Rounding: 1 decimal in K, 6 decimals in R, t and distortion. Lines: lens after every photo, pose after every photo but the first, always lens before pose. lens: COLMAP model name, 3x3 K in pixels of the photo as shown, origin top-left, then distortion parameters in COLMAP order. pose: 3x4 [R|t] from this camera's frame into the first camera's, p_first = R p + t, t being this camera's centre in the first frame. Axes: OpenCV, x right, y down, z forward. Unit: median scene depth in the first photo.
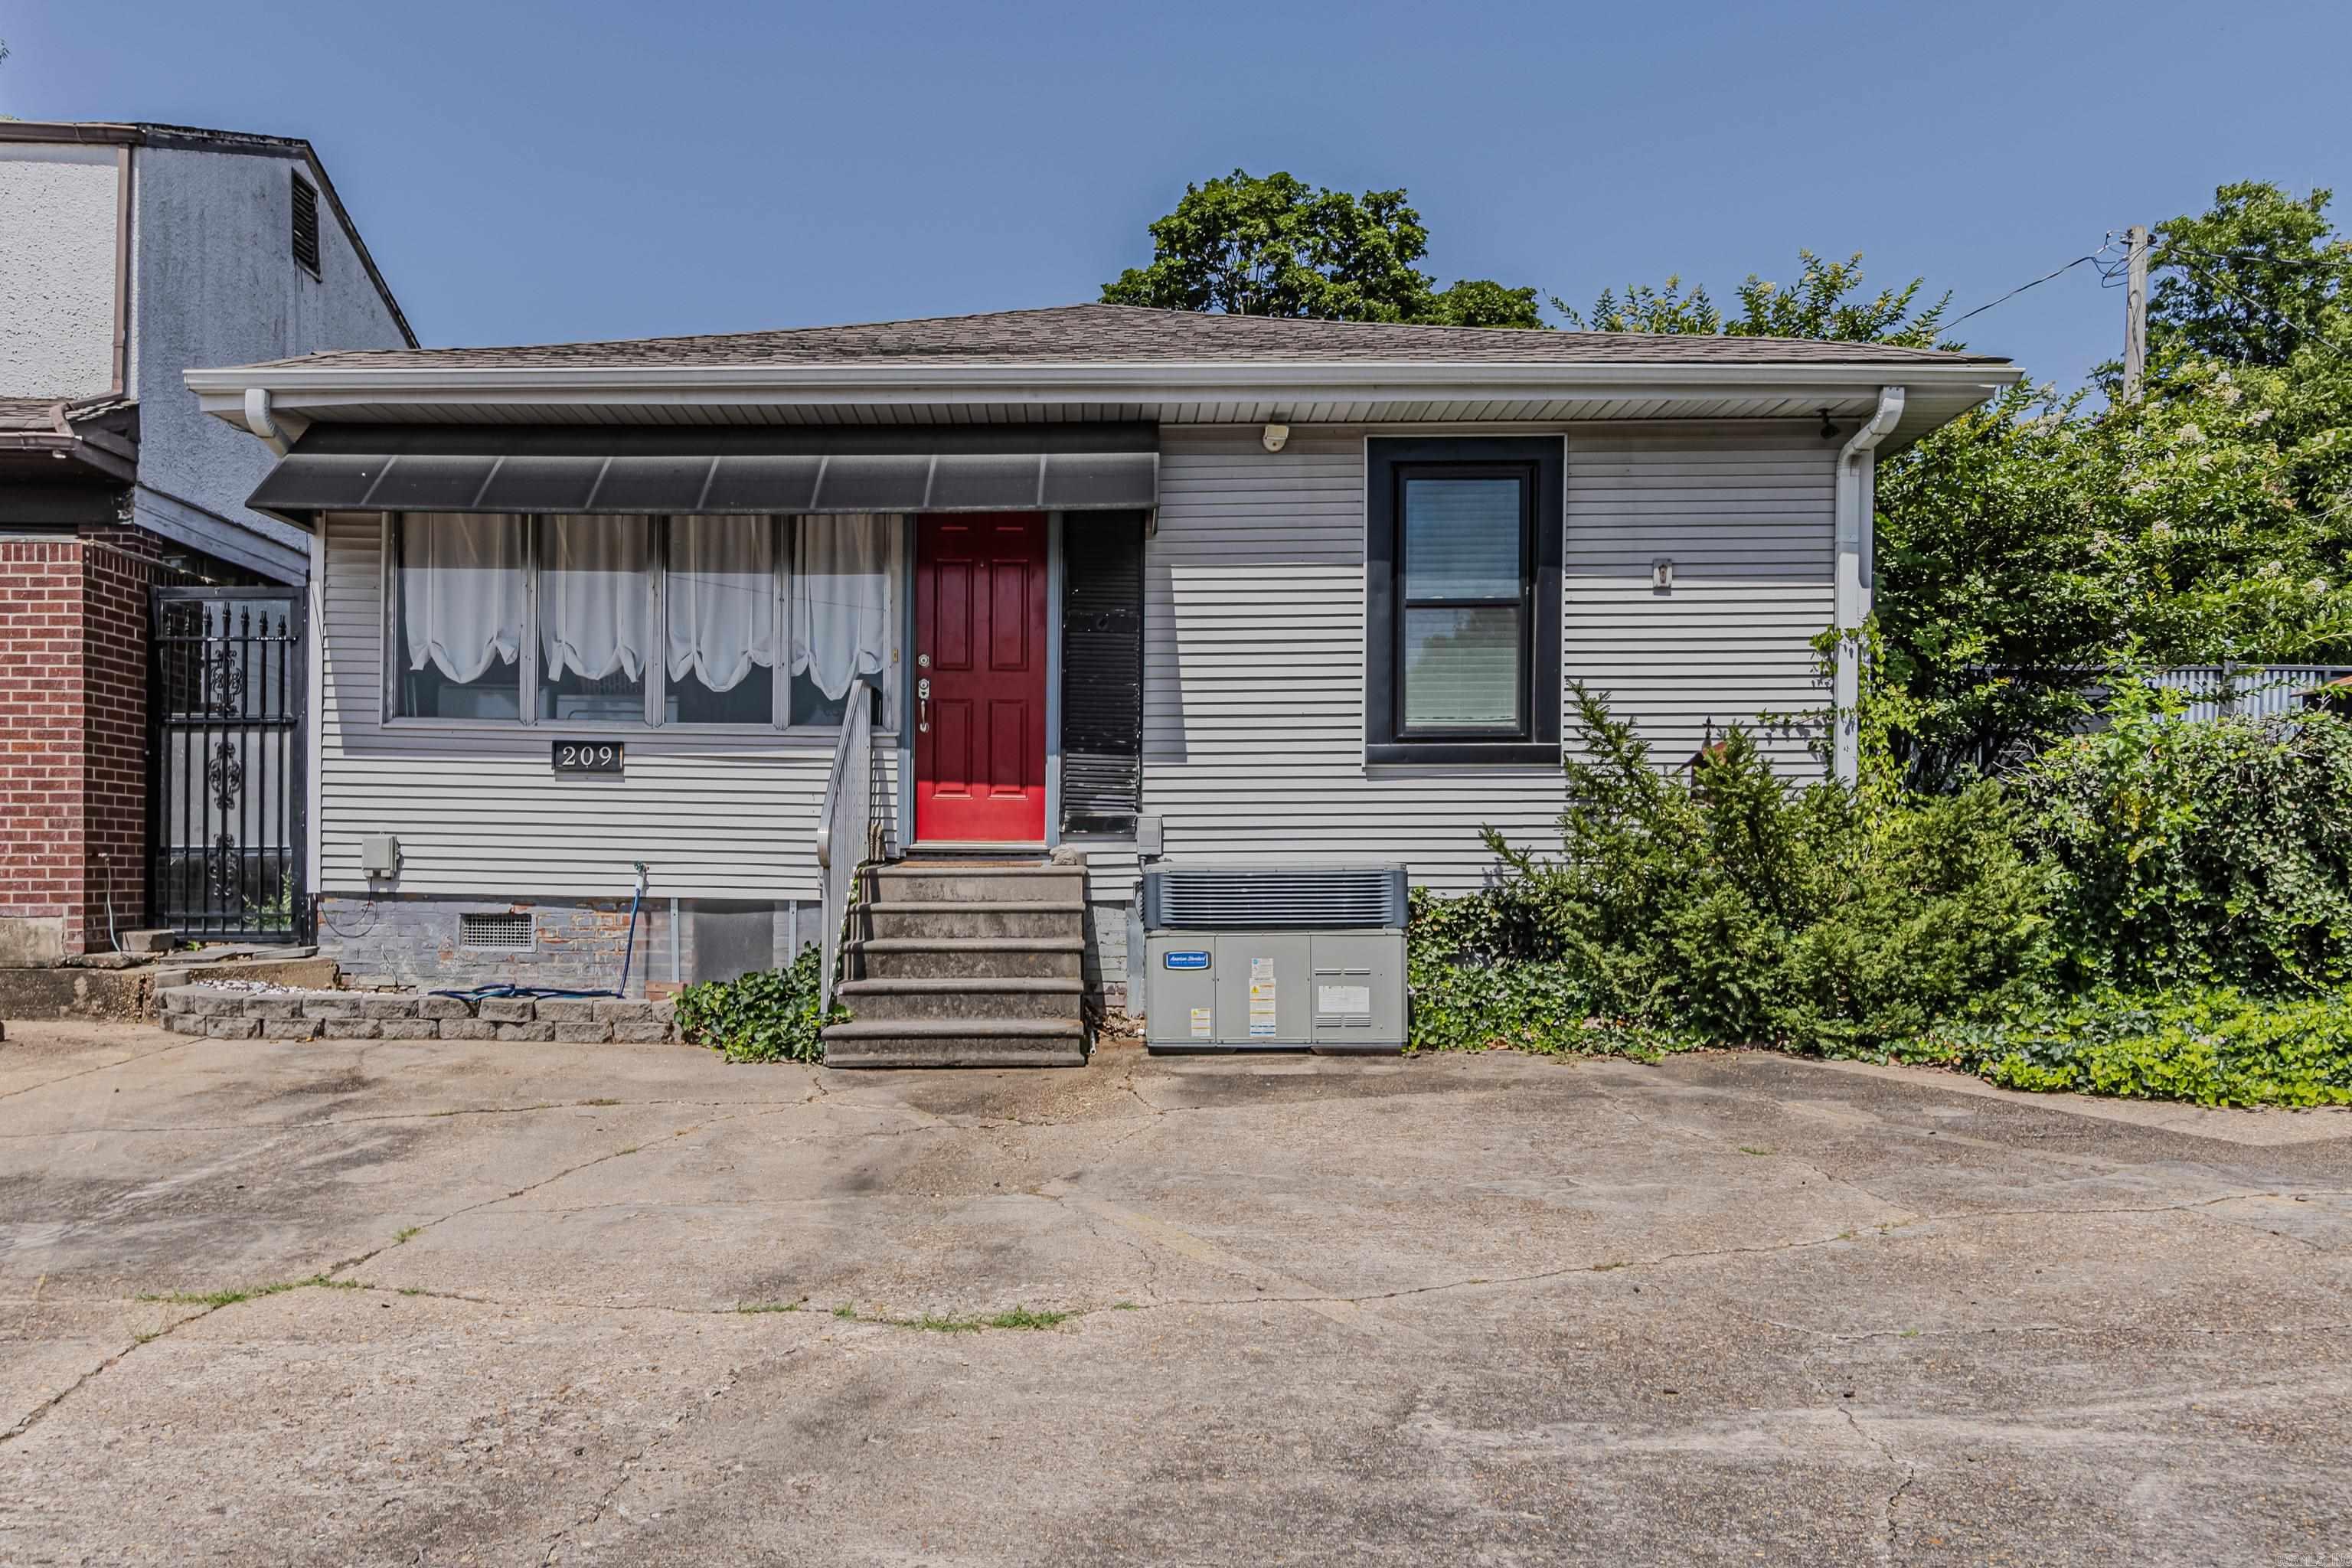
lens RADIAL K [[1698.1, 0, 1172.1], [0, 1698.1, 906.3], [0, 0, 1]] dist [0.003761, 0.006769]
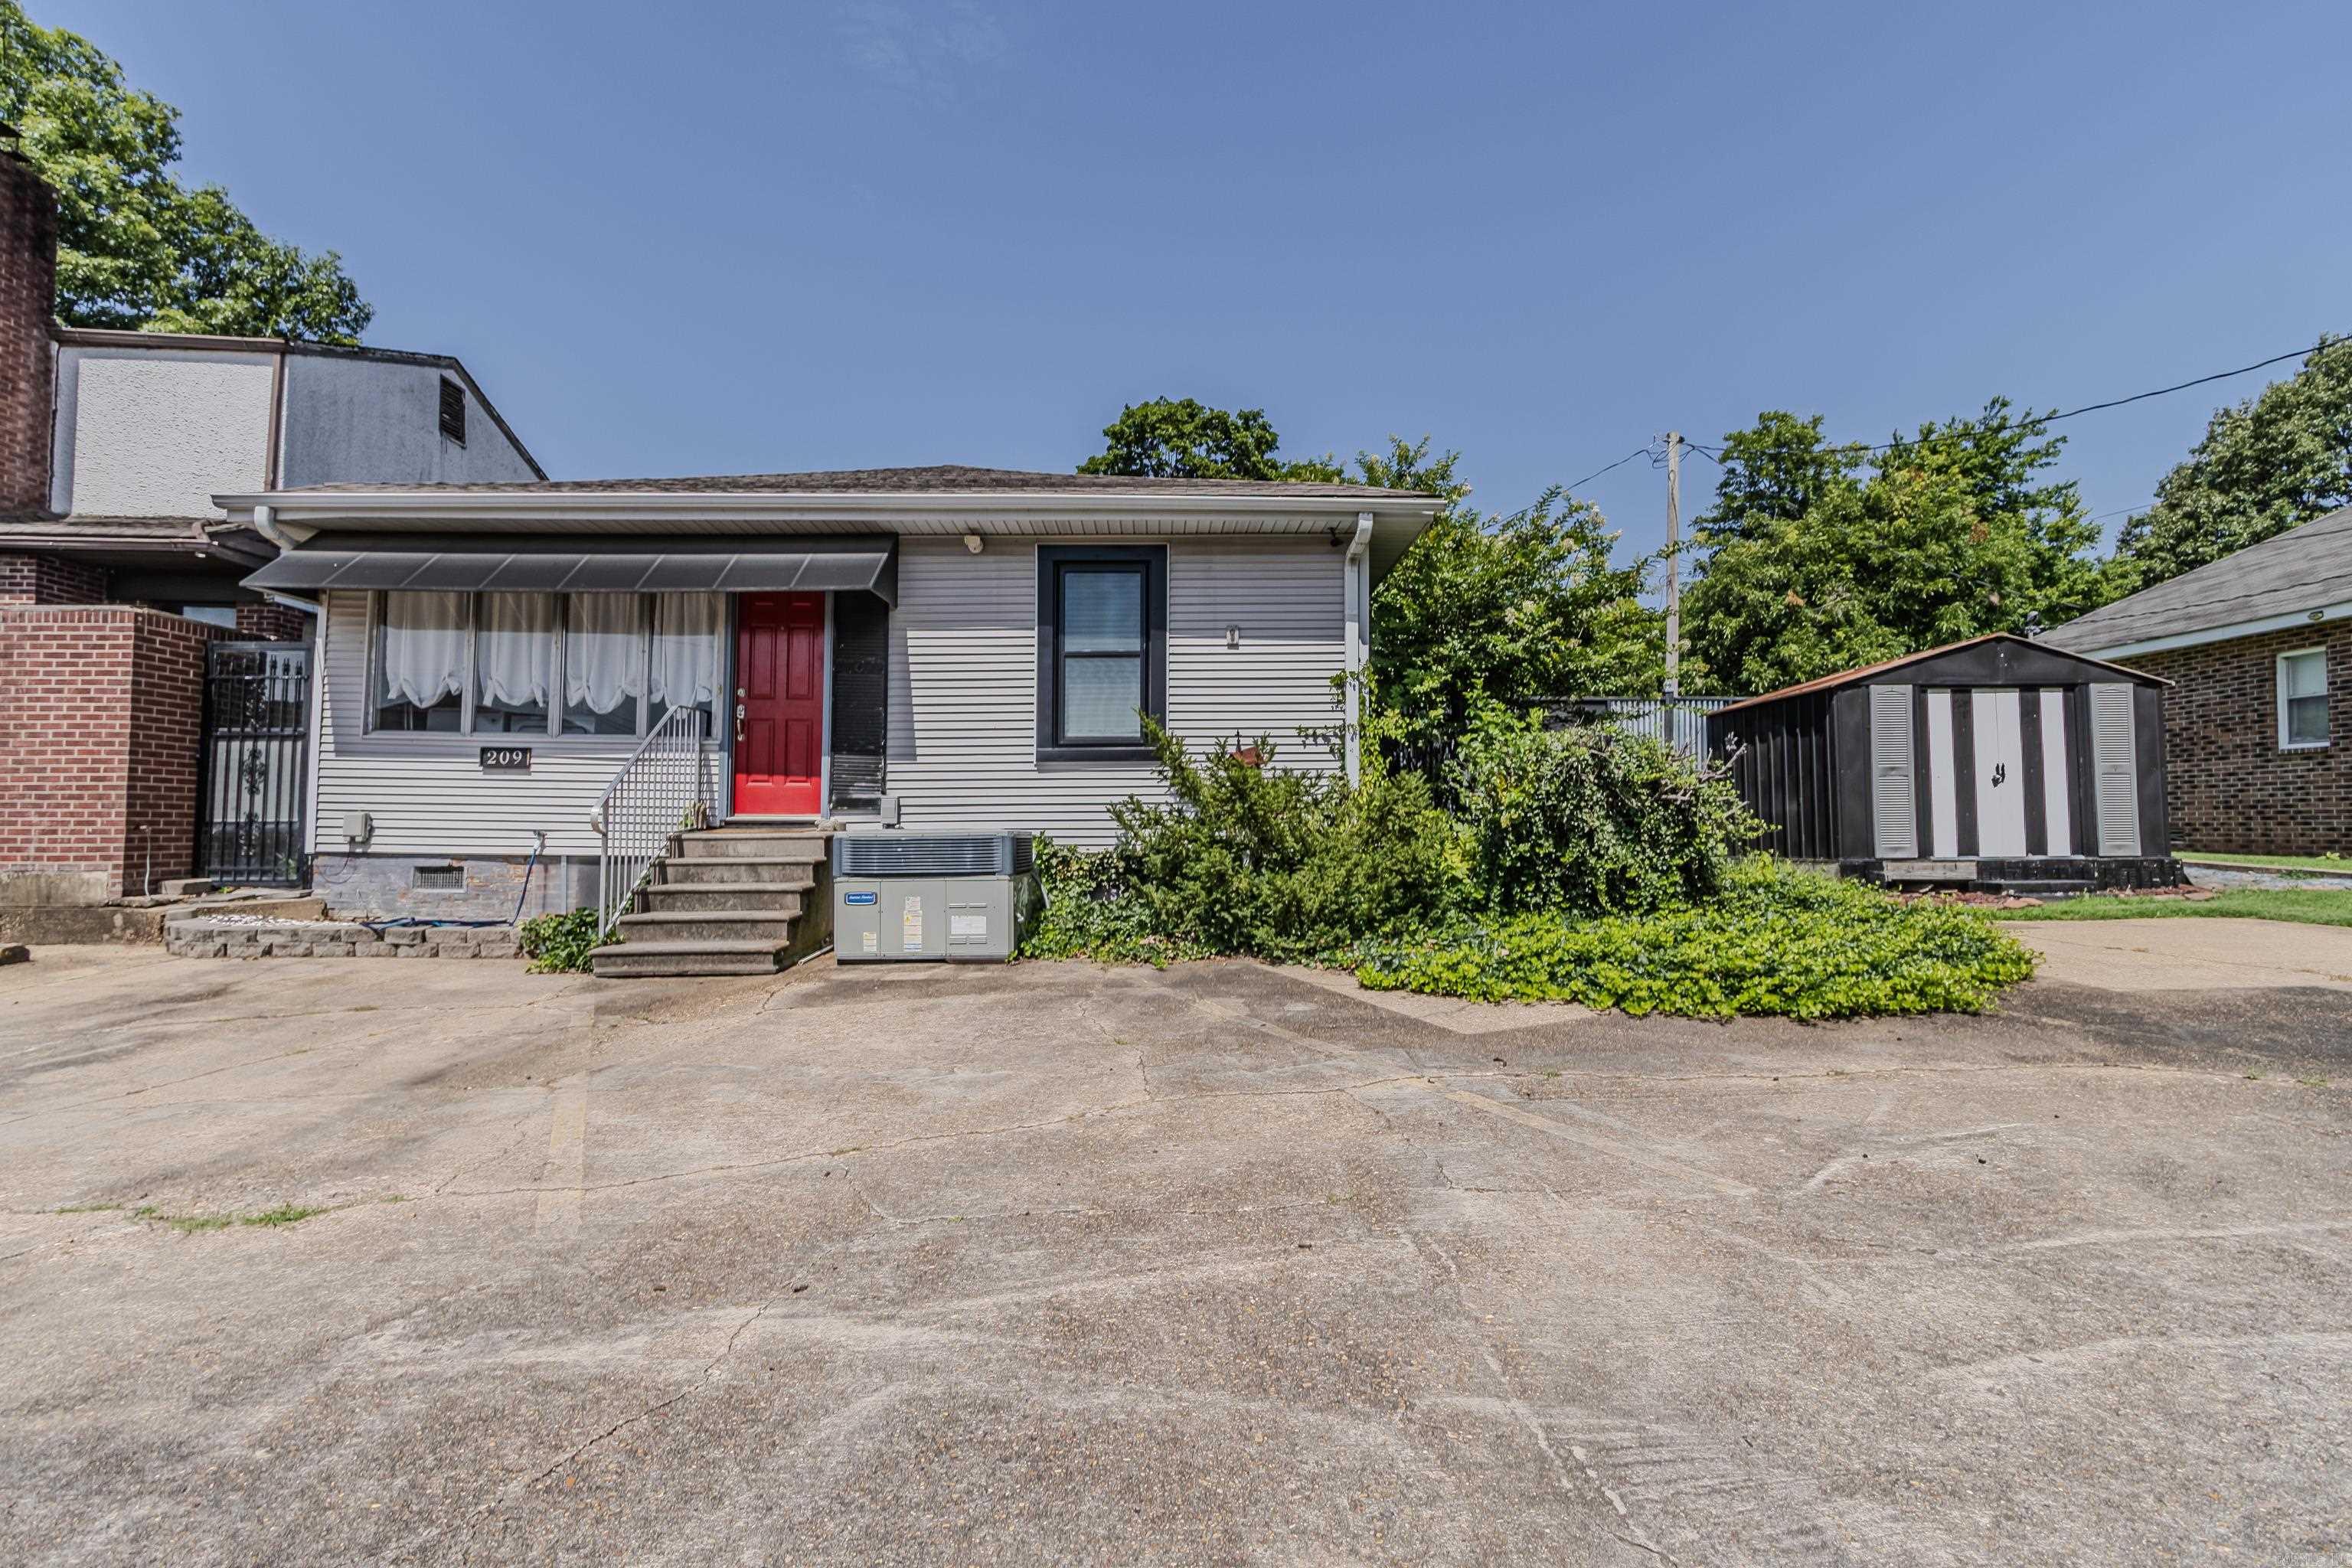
lens RADIAL K [[1069.5, 0, 1163.4], [0, 1069.5, 795.6], [0, 0, 1]] dist [0.003414, -0.000465]
pose [[0.999048, -0.003411, 0.043497, 0.185194], [0.005636, 0.998676, -0.051138, -0.005961], [-0.043265, 0.051334, 0.997744, 0.065158]]
